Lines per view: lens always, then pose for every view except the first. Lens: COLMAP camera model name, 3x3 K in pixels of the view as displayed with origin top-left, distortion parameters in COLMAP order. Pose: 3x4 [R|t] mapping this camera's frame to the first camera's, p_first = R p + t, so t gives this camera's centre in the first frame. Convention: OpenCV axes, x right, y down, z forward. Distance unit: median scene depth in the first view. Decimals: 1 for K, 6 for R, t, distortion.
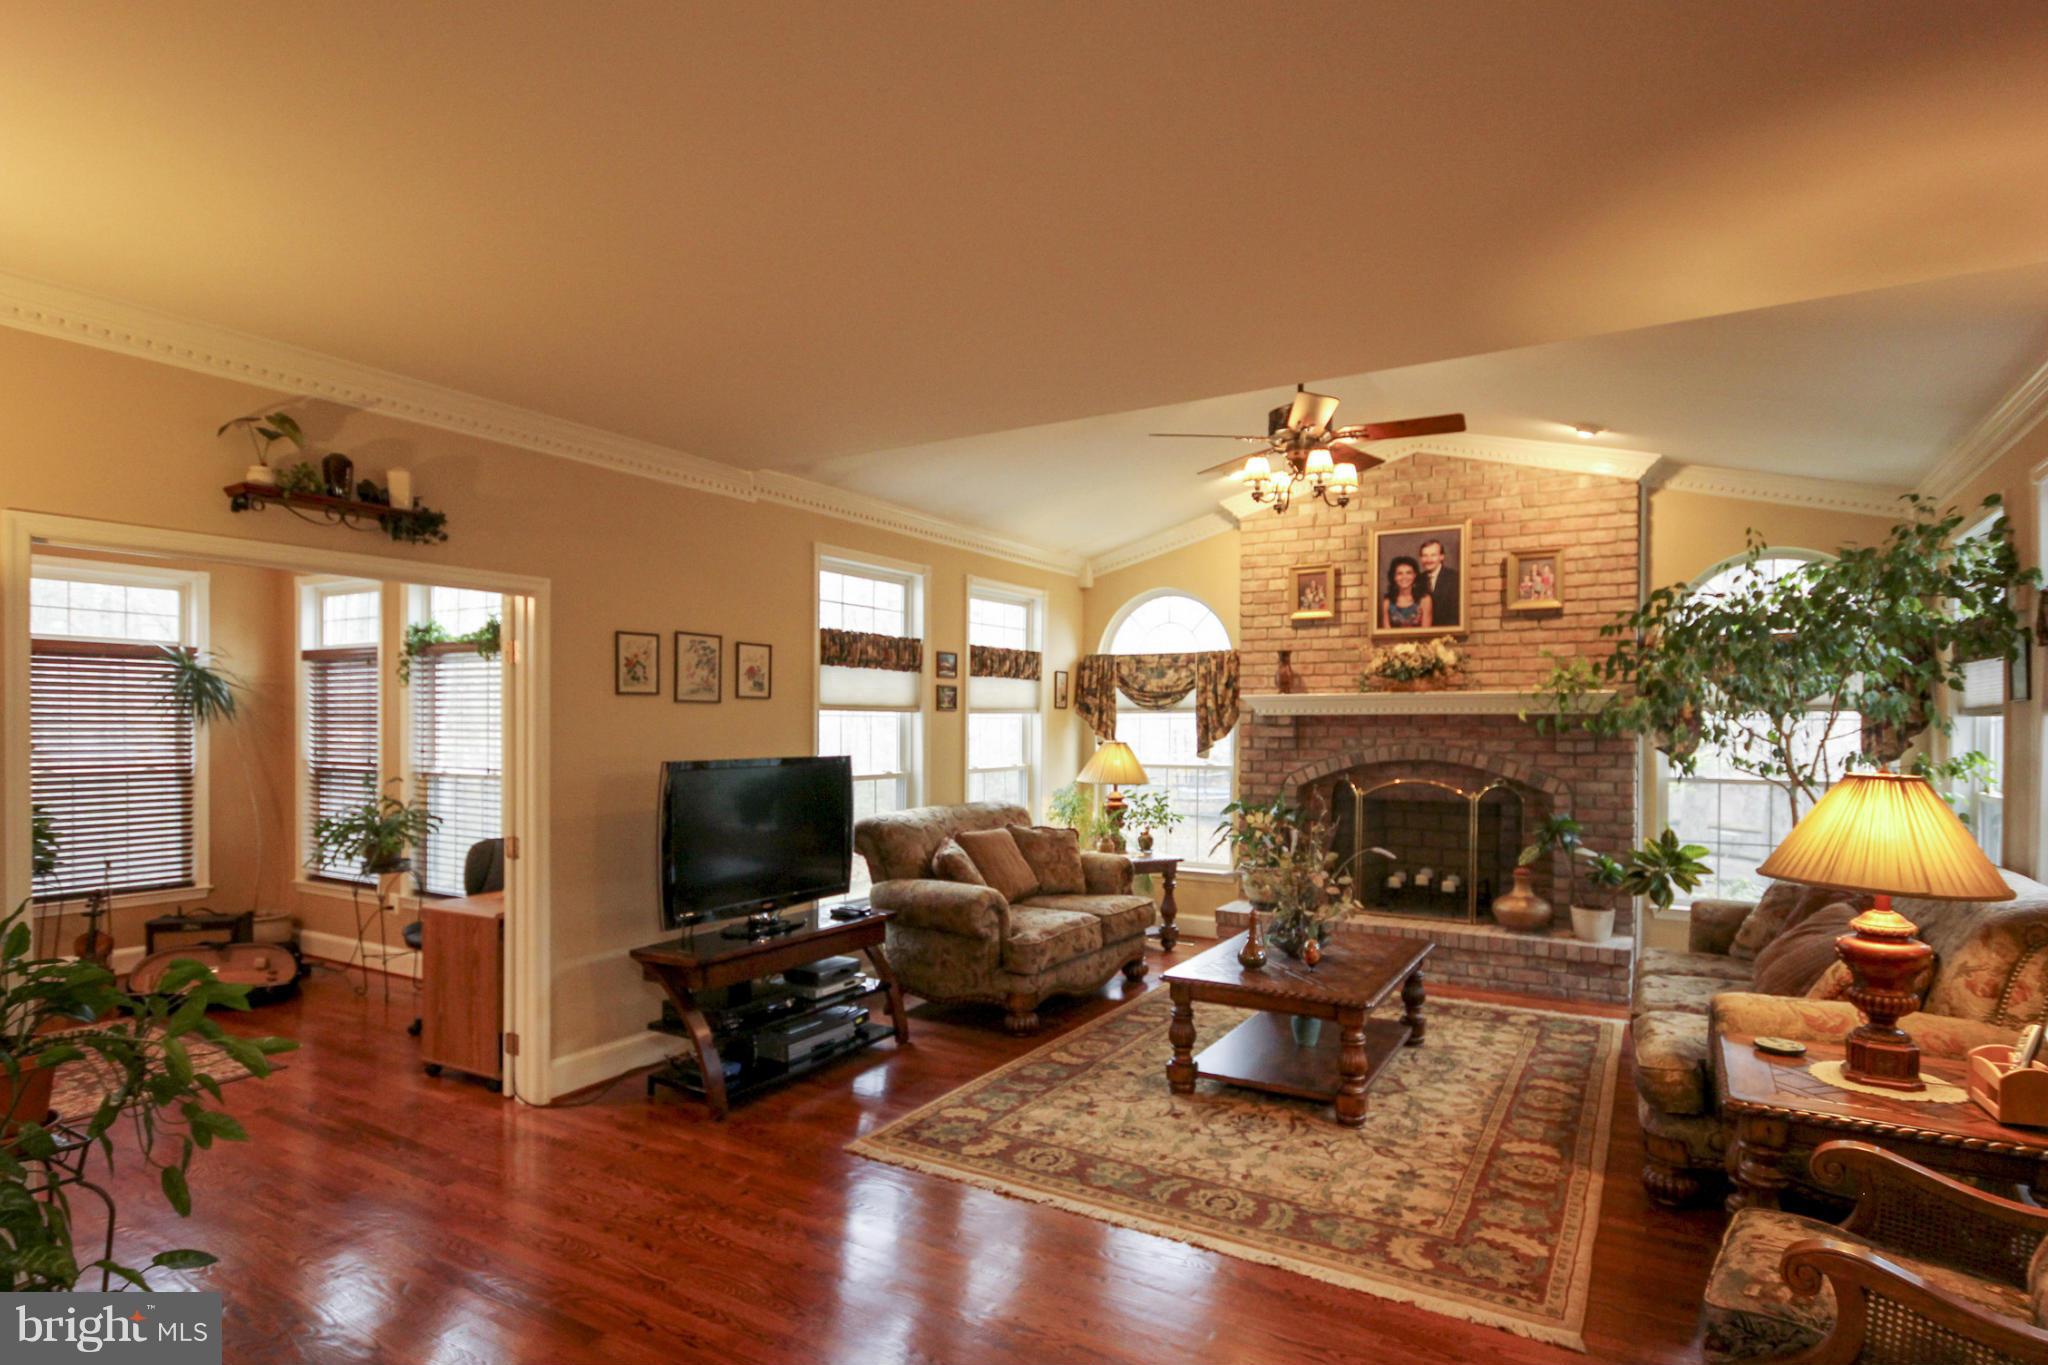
lens RADIAL K [[1082.6, 0, 1021.1], [0, 1082.6, 731.5], [0, 0, 1]] dist [0.001853, 0.000264]
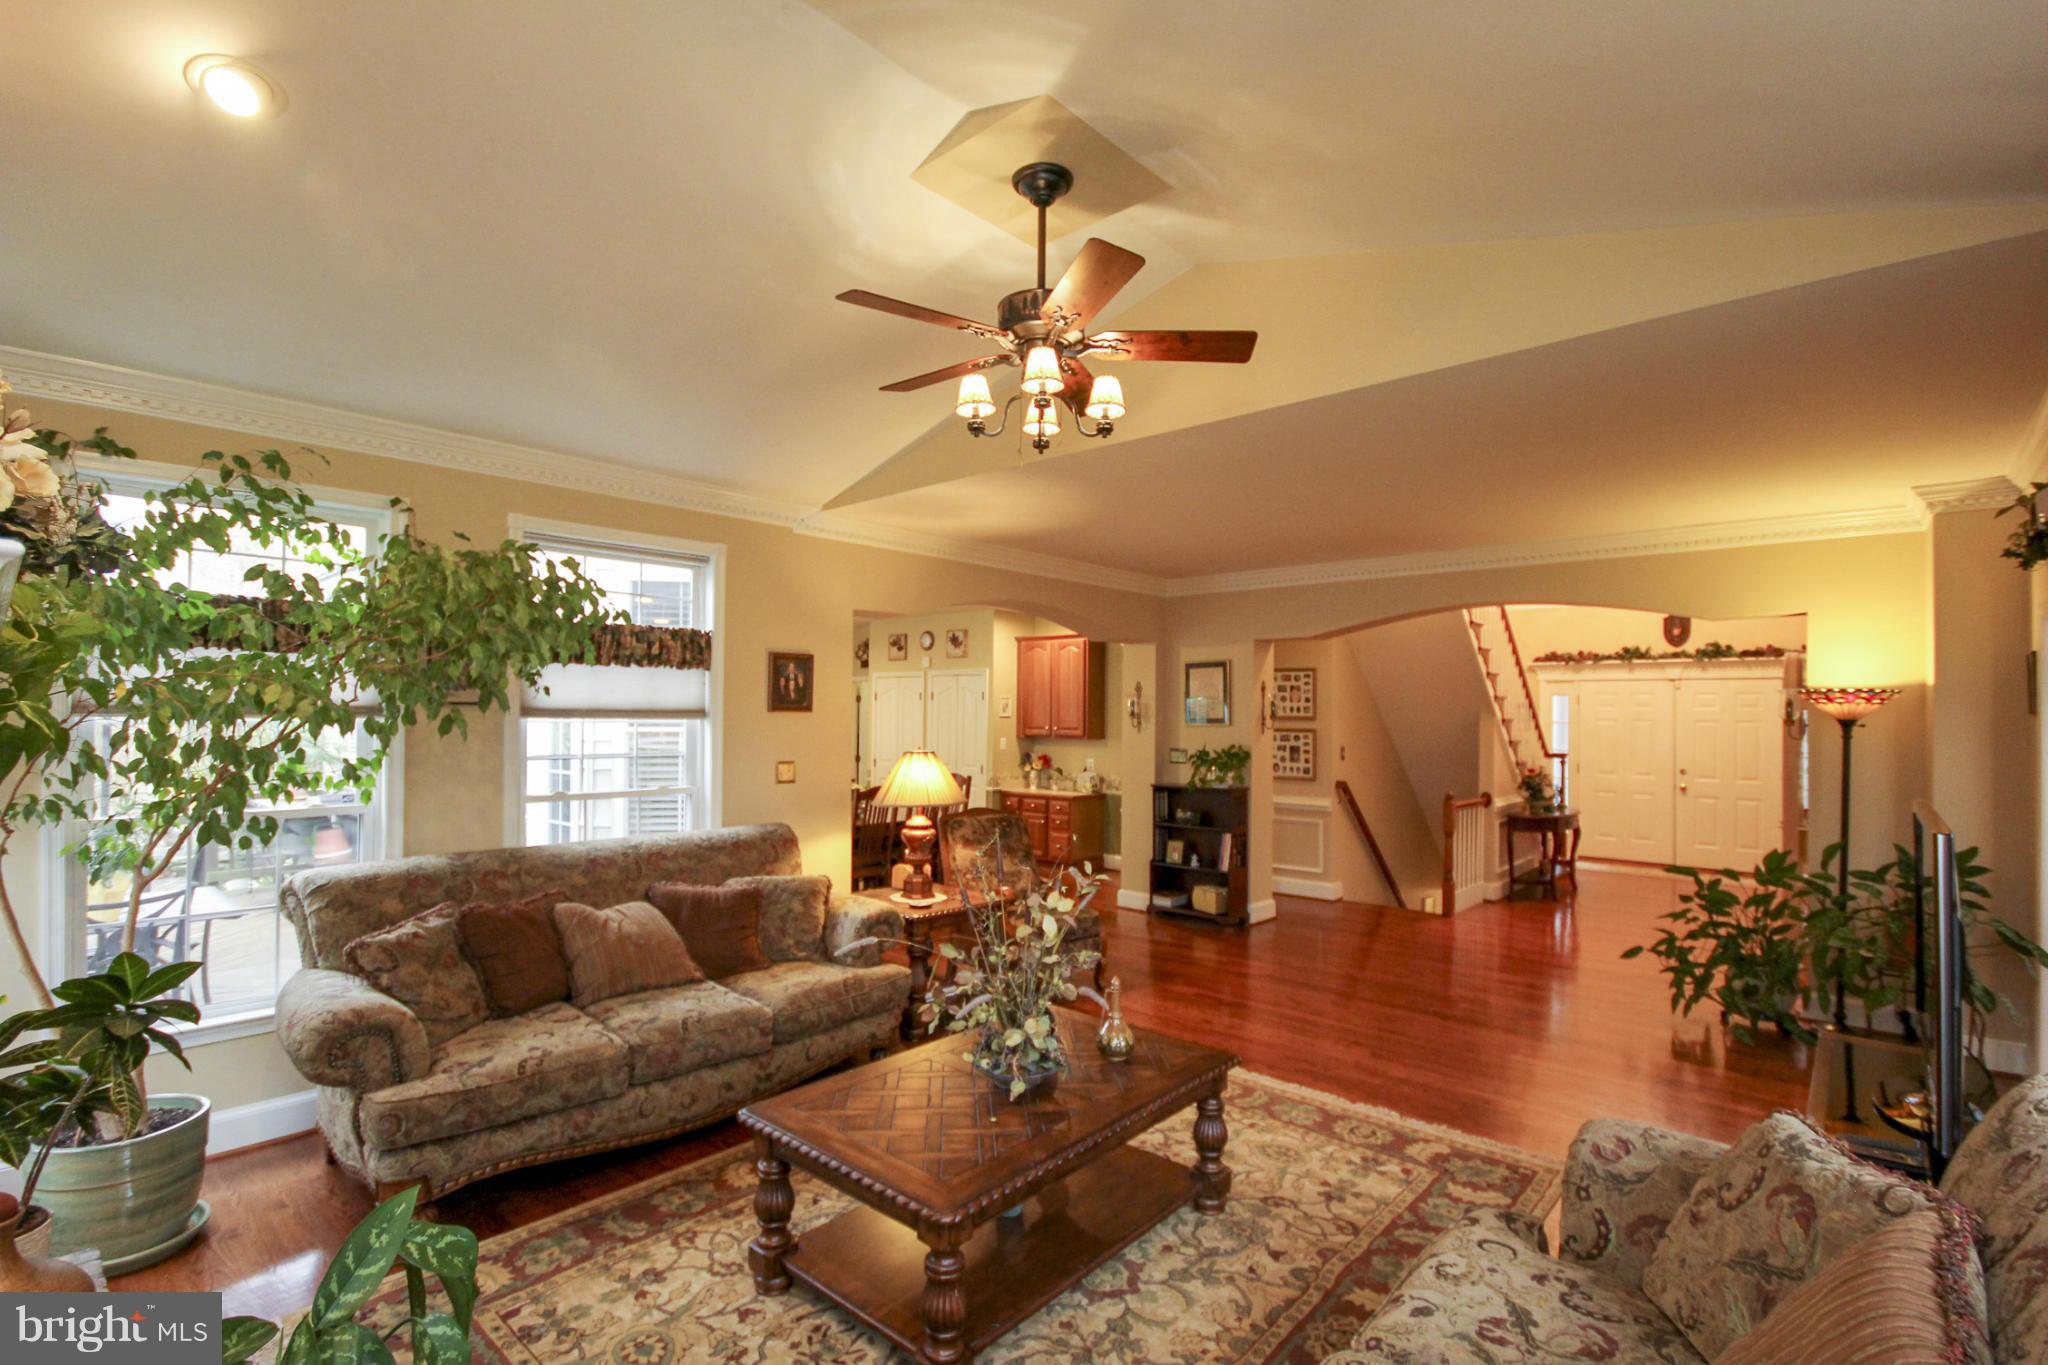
lens RADIAL K [[948.2, 0, 1024.1], [0, 948.2, 703.7], [0, 0, 1]] dist [-0.001894, 0.000148]
pose [[-0.982247, -0.009047, 0.187374, 0.106332], [-0.009309, 0.999957, -0.000518, -0.021666], [-0.187362, -0.002253, -0.982288, 1.164384]]
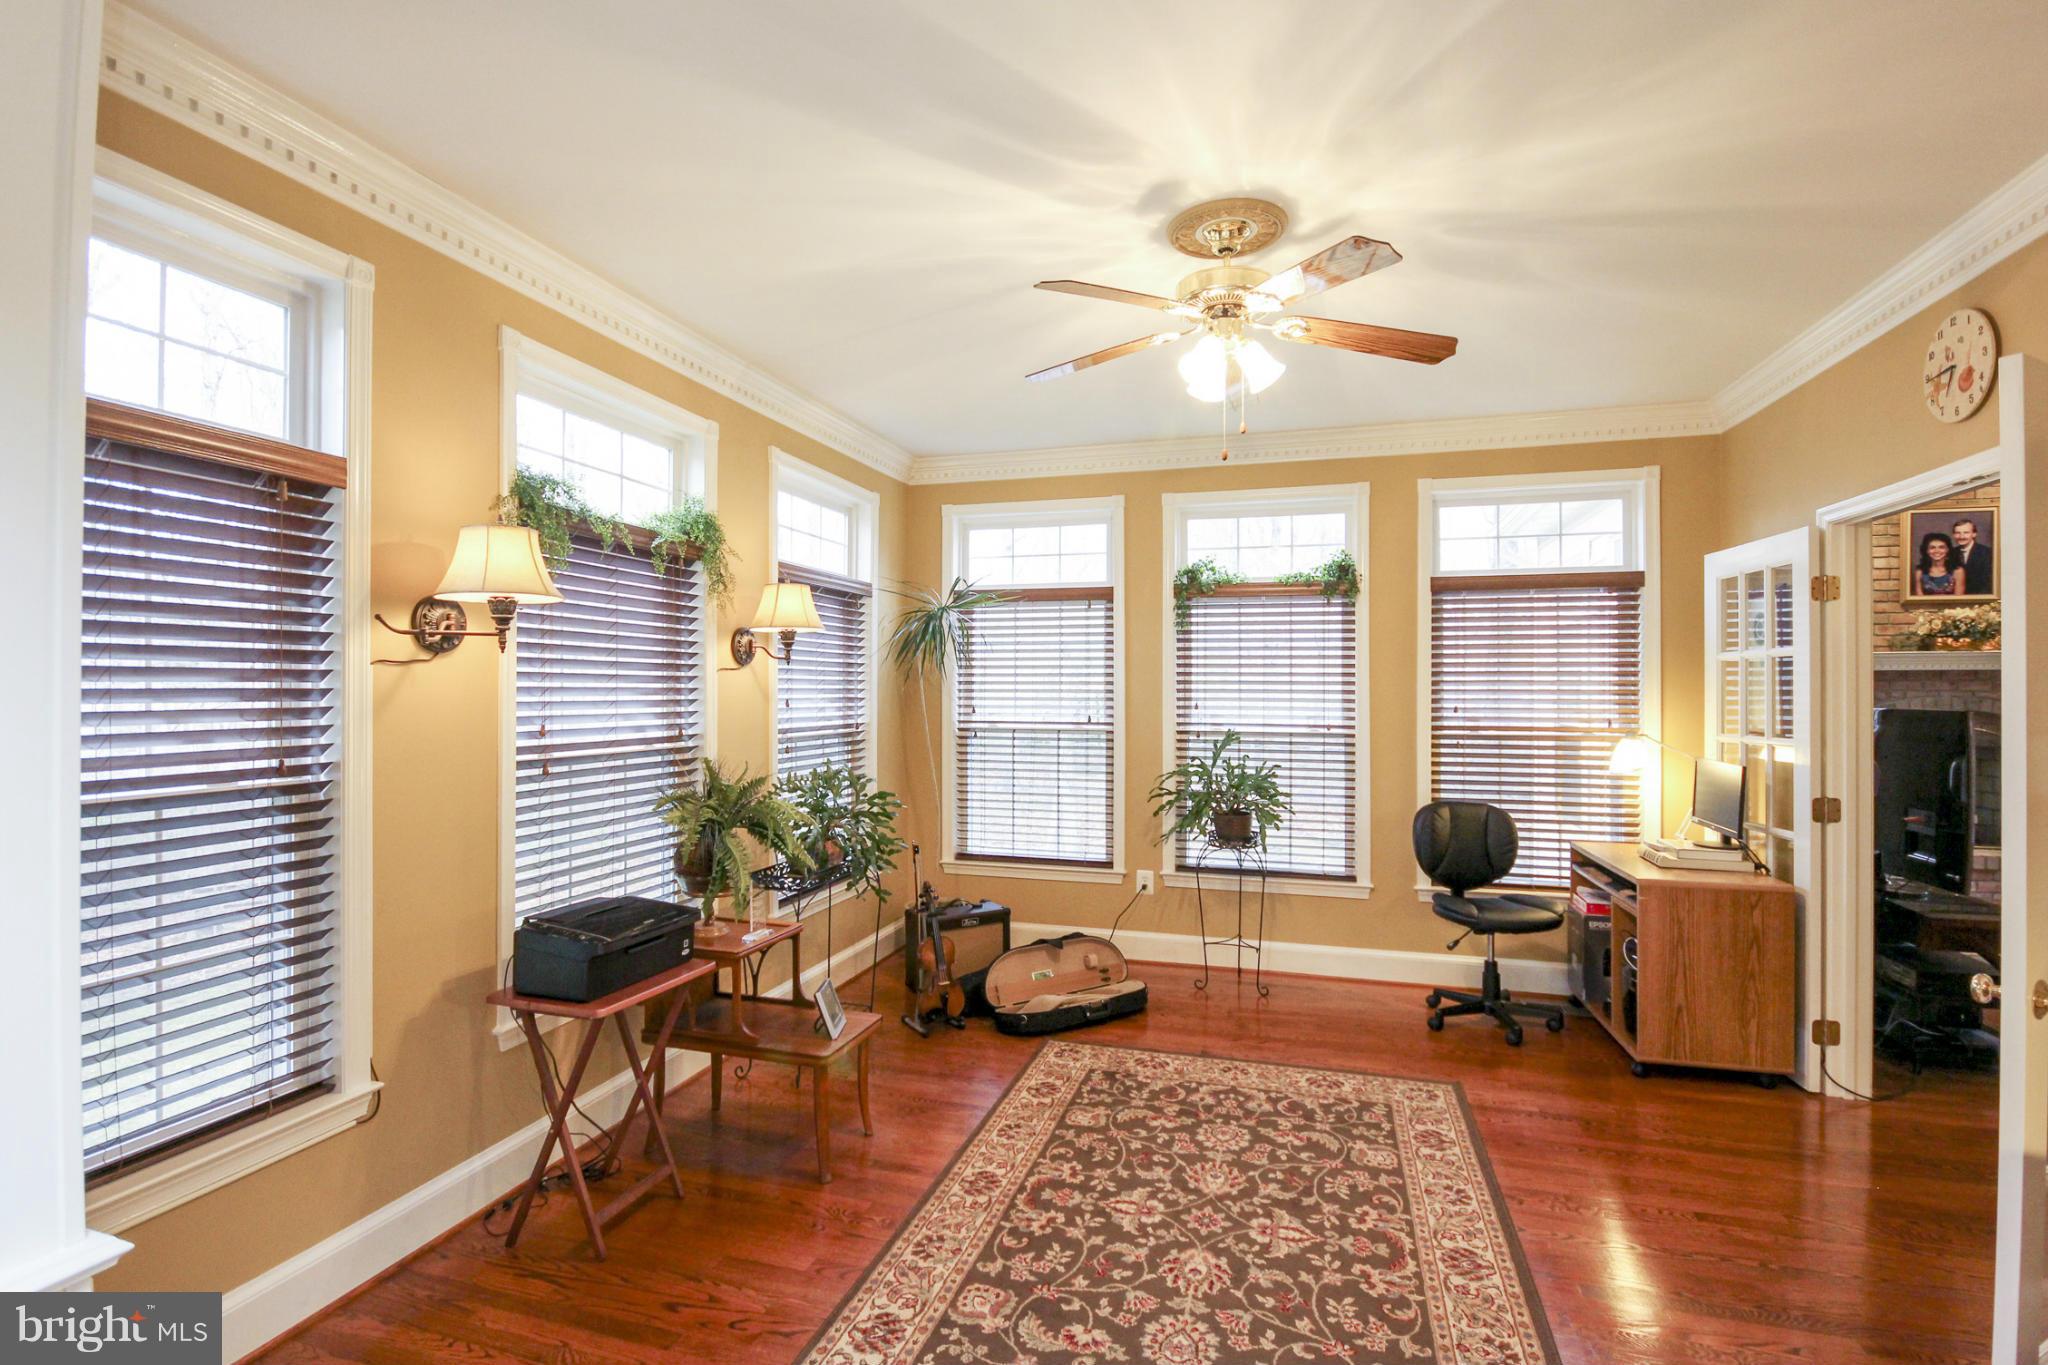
lens RADIAL K [[955.2, 0, 1020.1], [0, 955.2, 683.6], [0, 0, 1]] dist [0.000388, -0.008457]
pose [[0.969739, 0.000232, 0.244144, -0.867301], [0.002710, 0.999928, -0.011715, 0.007666], [-0.244129, 0.012022, 0.969668, 0.273058]]
